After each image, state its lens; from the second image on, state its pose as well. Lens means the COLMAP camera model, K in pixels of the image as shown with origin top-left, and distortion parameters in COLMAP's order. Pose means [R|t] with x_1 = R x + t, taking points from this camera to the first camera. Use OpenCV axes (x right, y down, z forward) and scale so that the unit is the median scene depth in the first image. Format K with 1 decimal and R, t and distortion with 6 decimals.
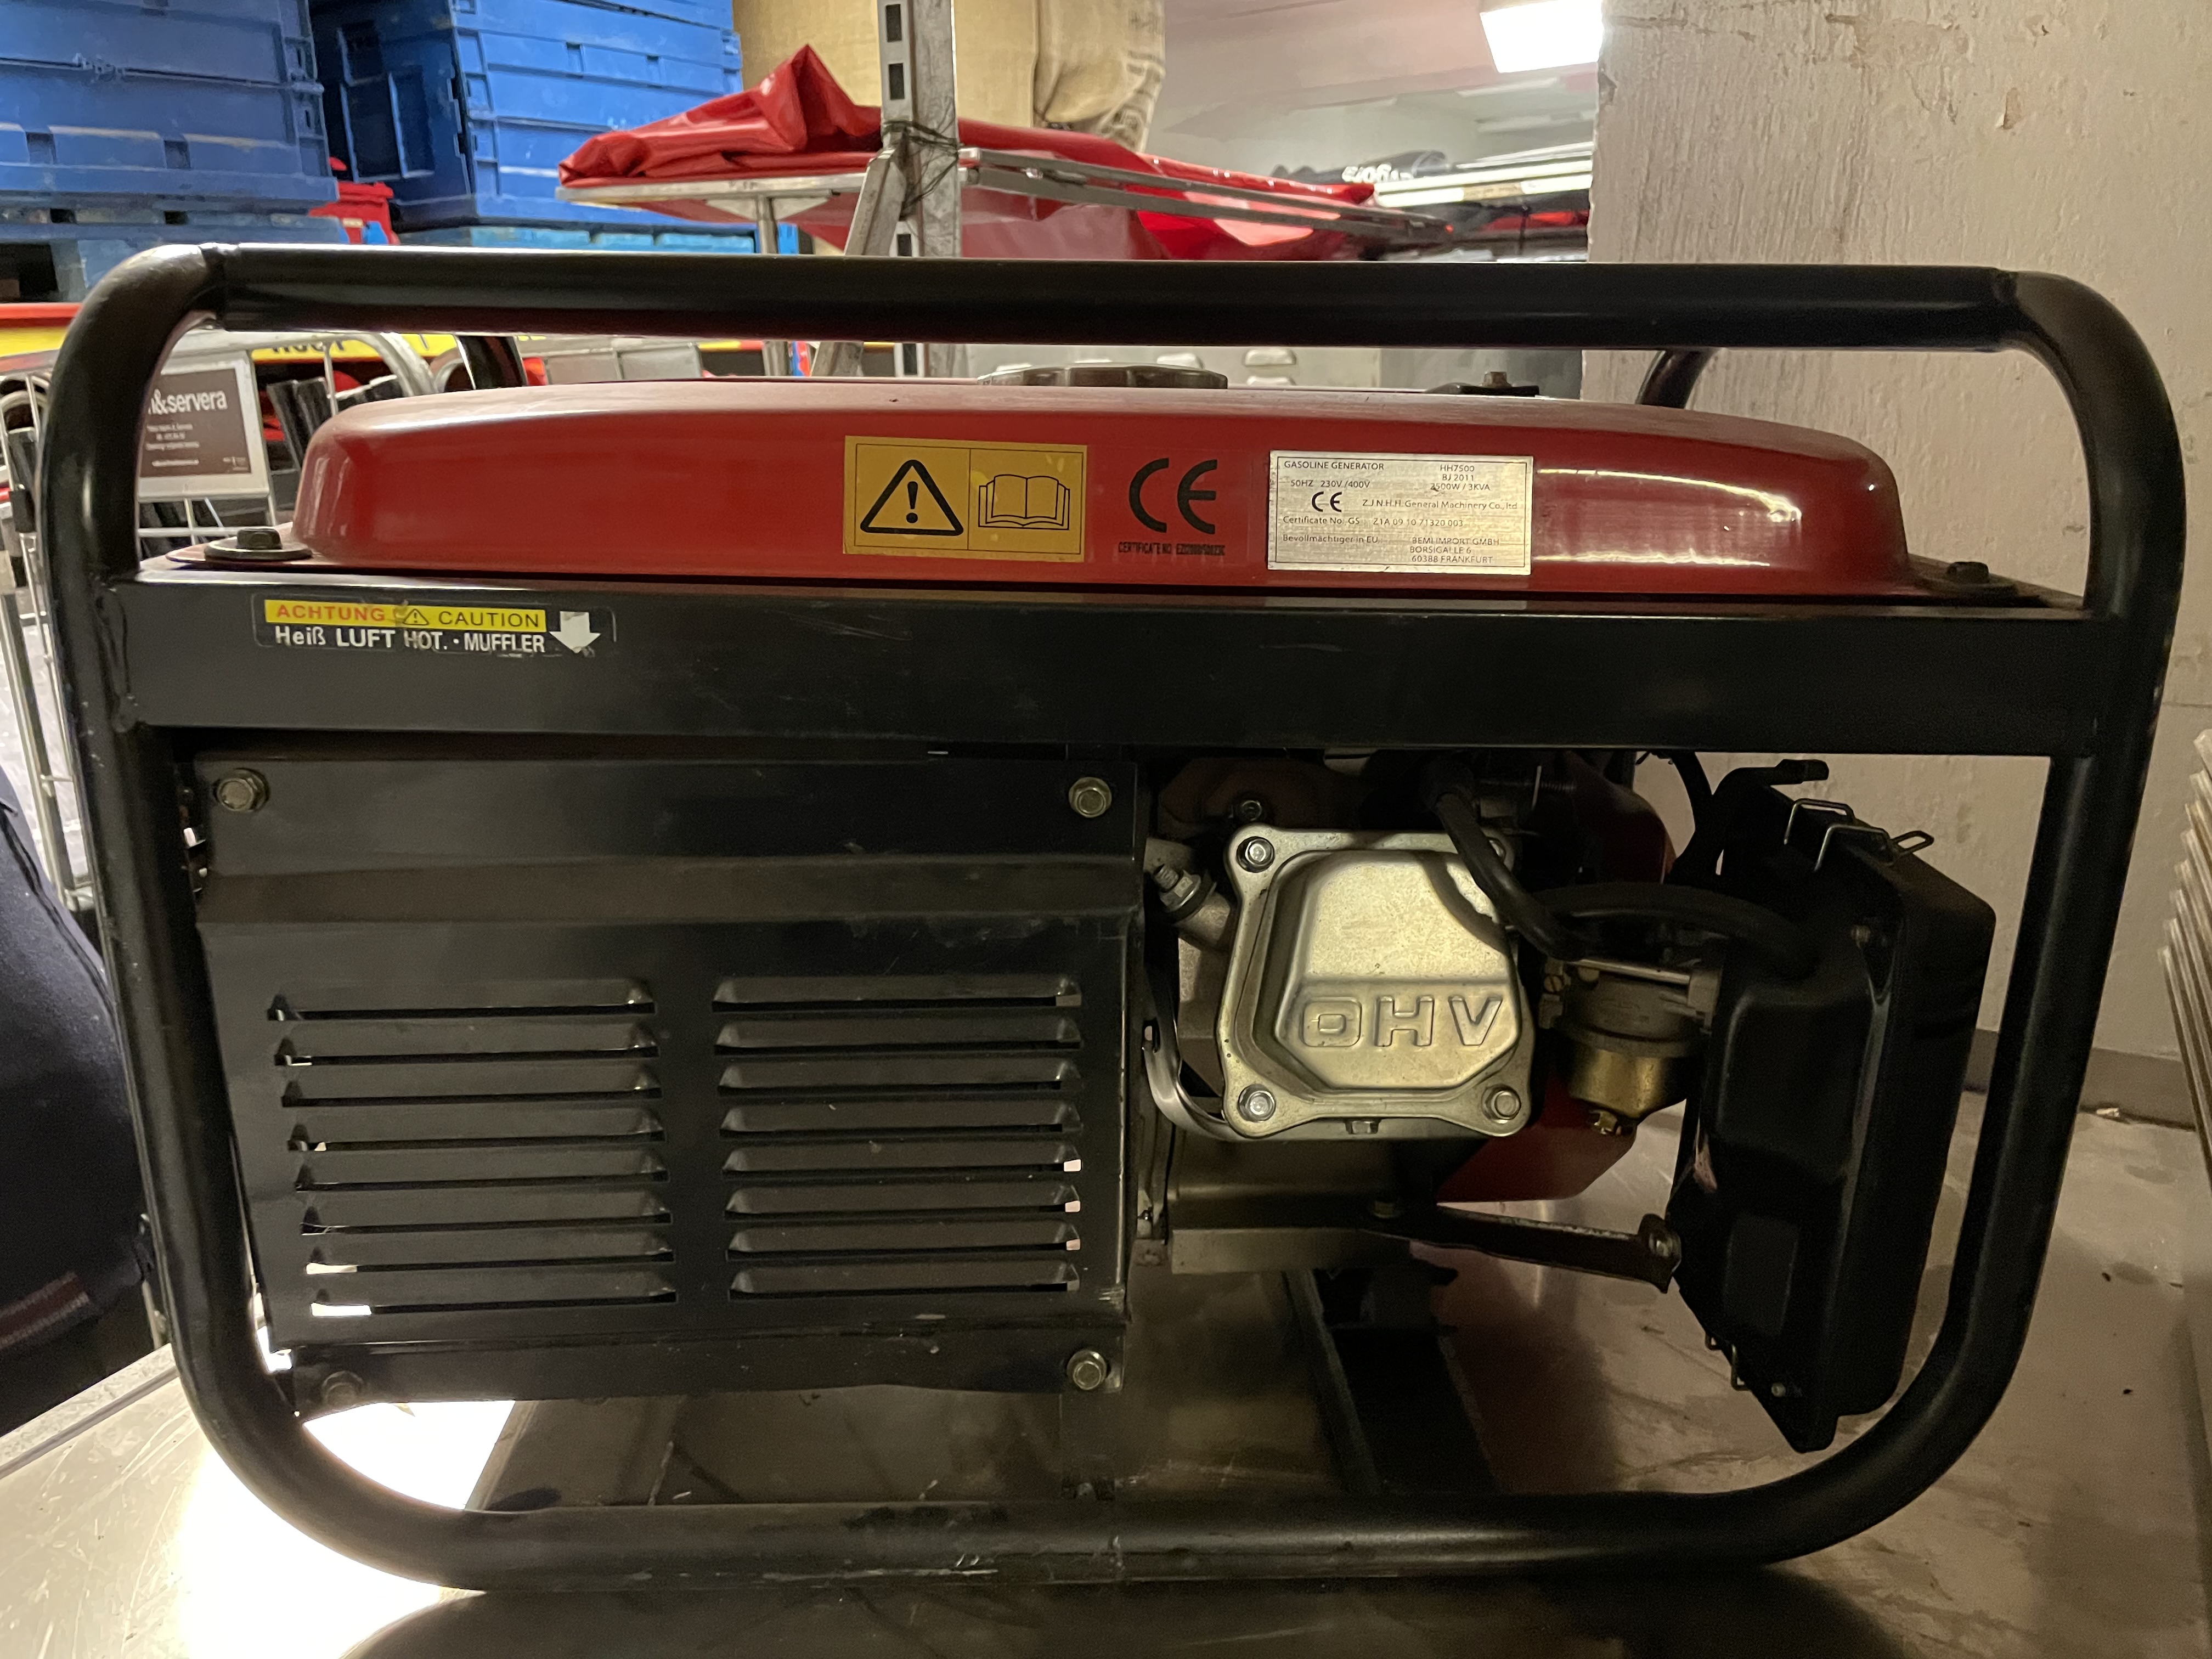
lens RADIAL K [[1701.8, 0, 1097.3], [0, 1701.8, 827.6], [0, 0, 1]] dist [0.071159, -0.113744]
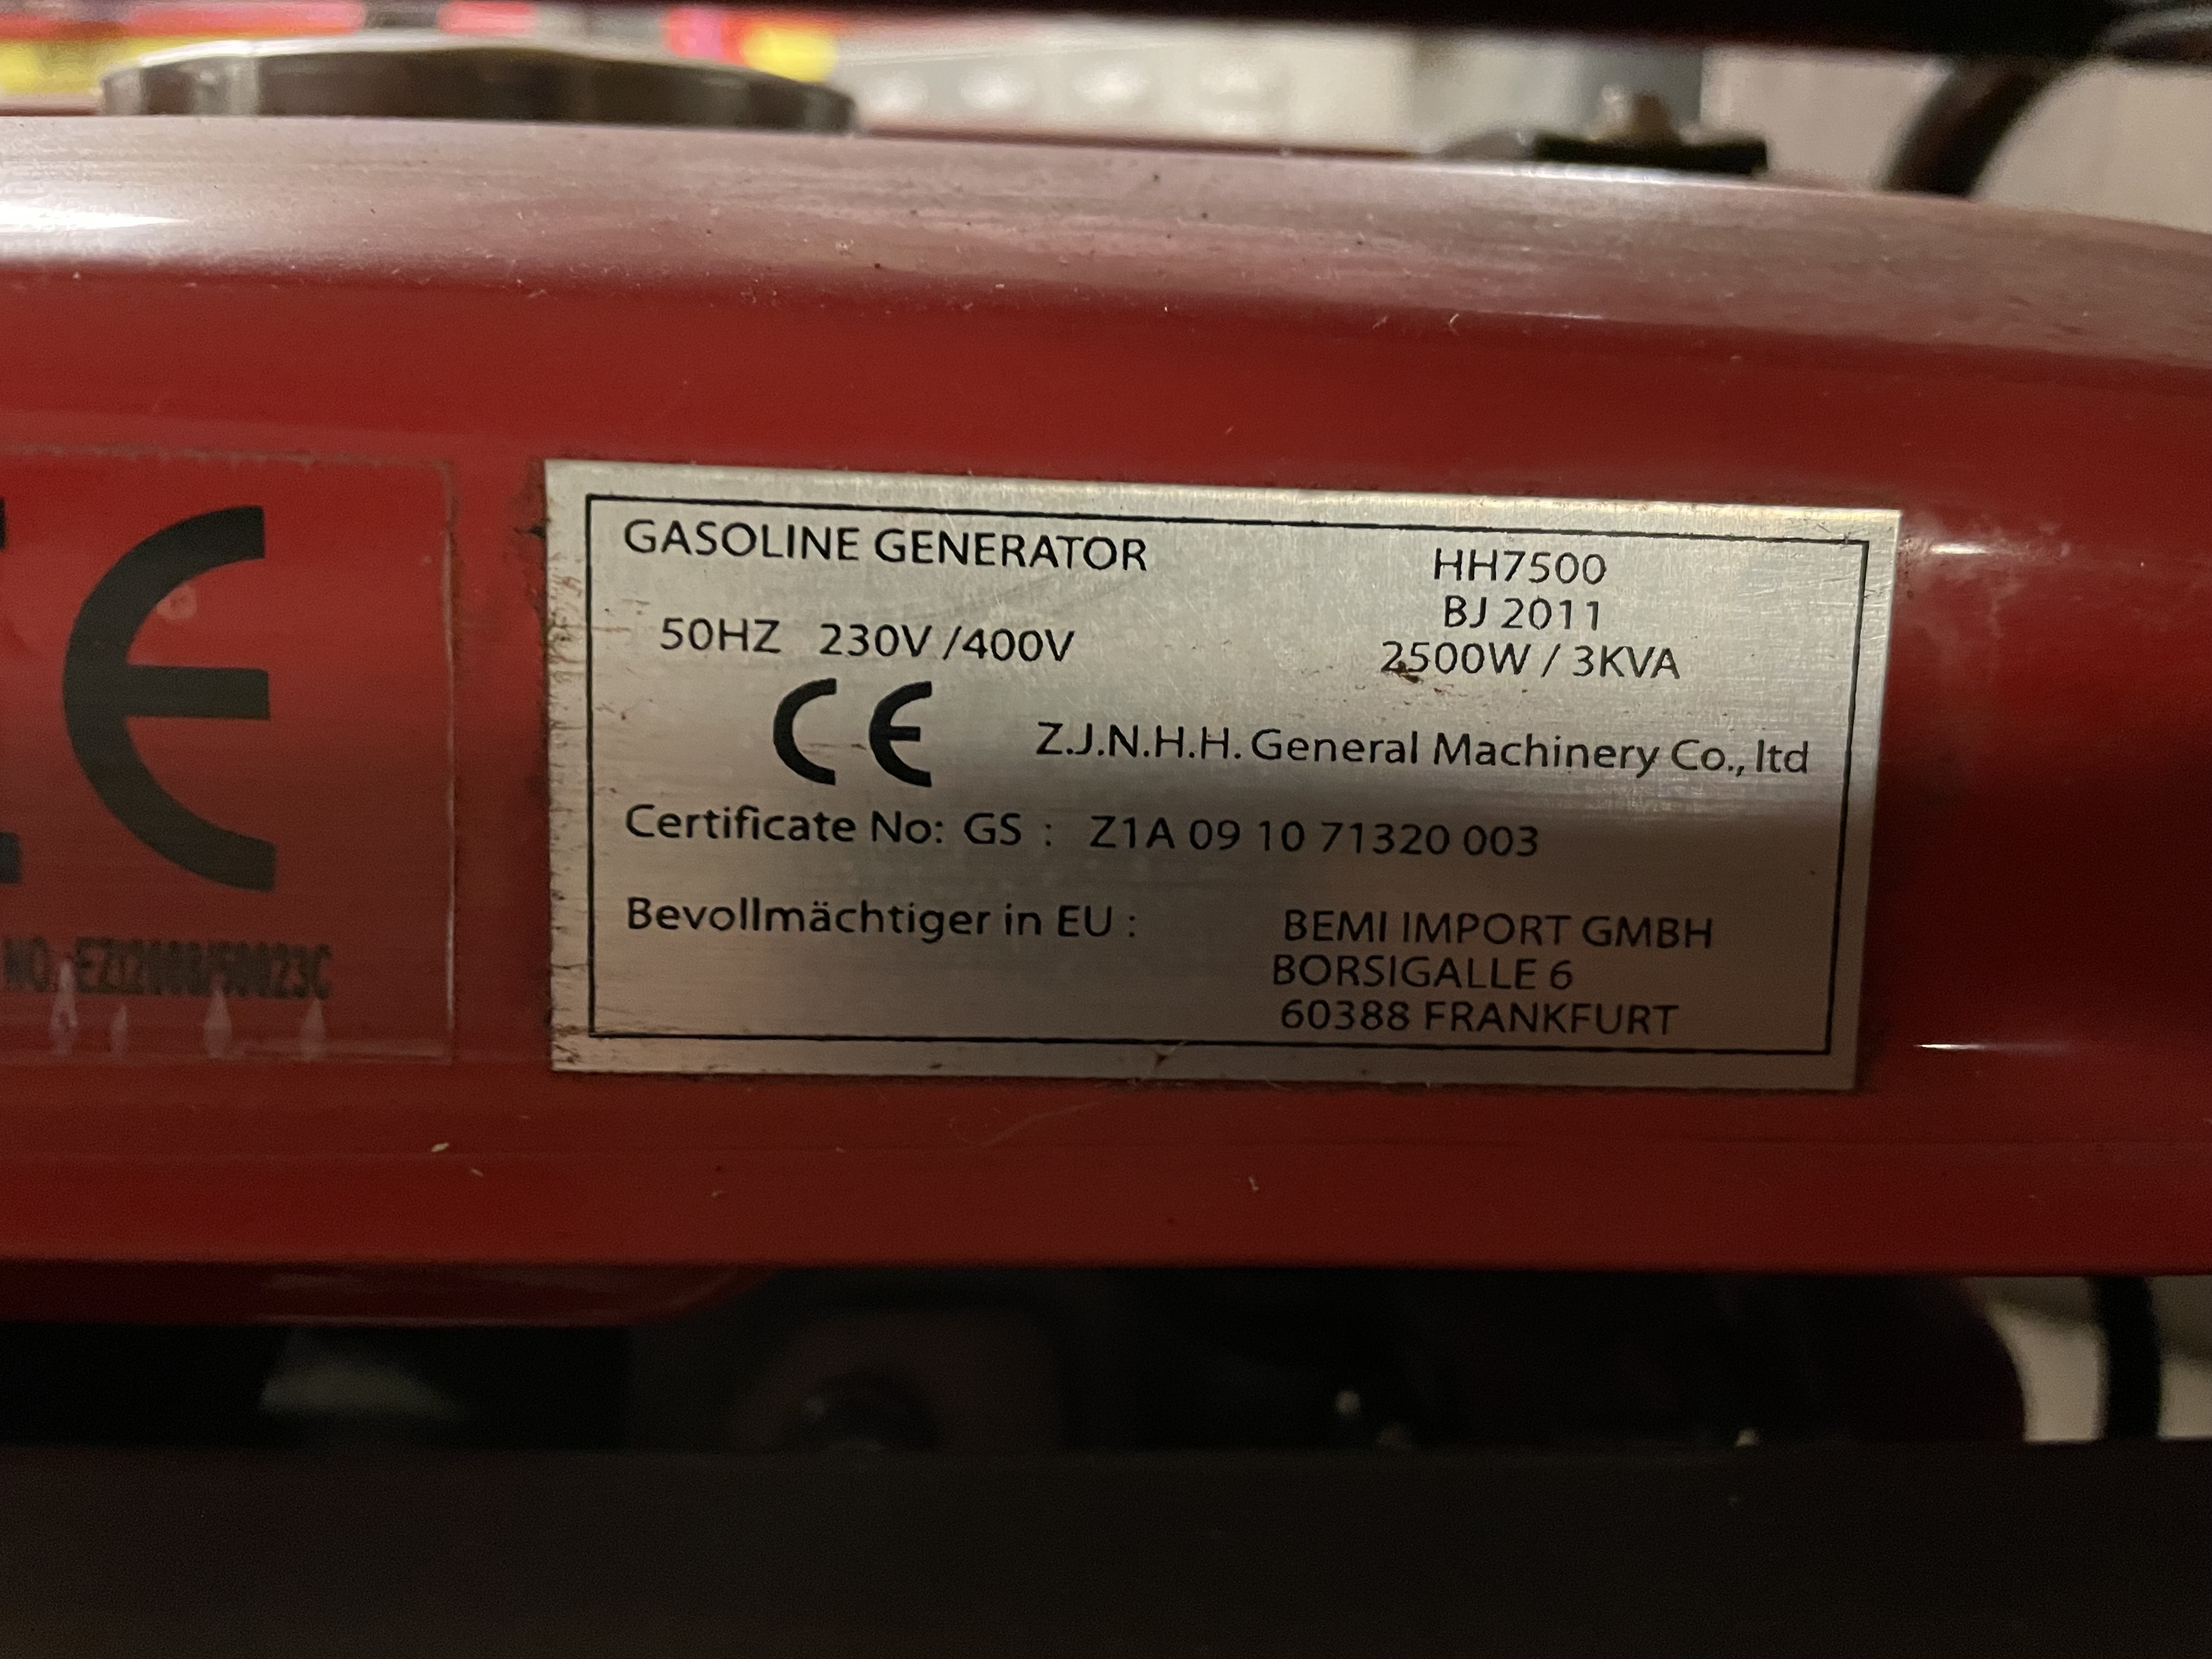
lens RADIAL K [[1701.8, 0, 1108.8], [0, 1701.8, 828.3], [0, 0, 1]] dist [0.071159, -0.113744]
pose [[0.999902, 0.007917, 0.011528, 0.161794], [-0.009314, 0.991896, 0.126710, -0.204953], [-0.010432, -0.126805, 0.991873, 0.804591]]
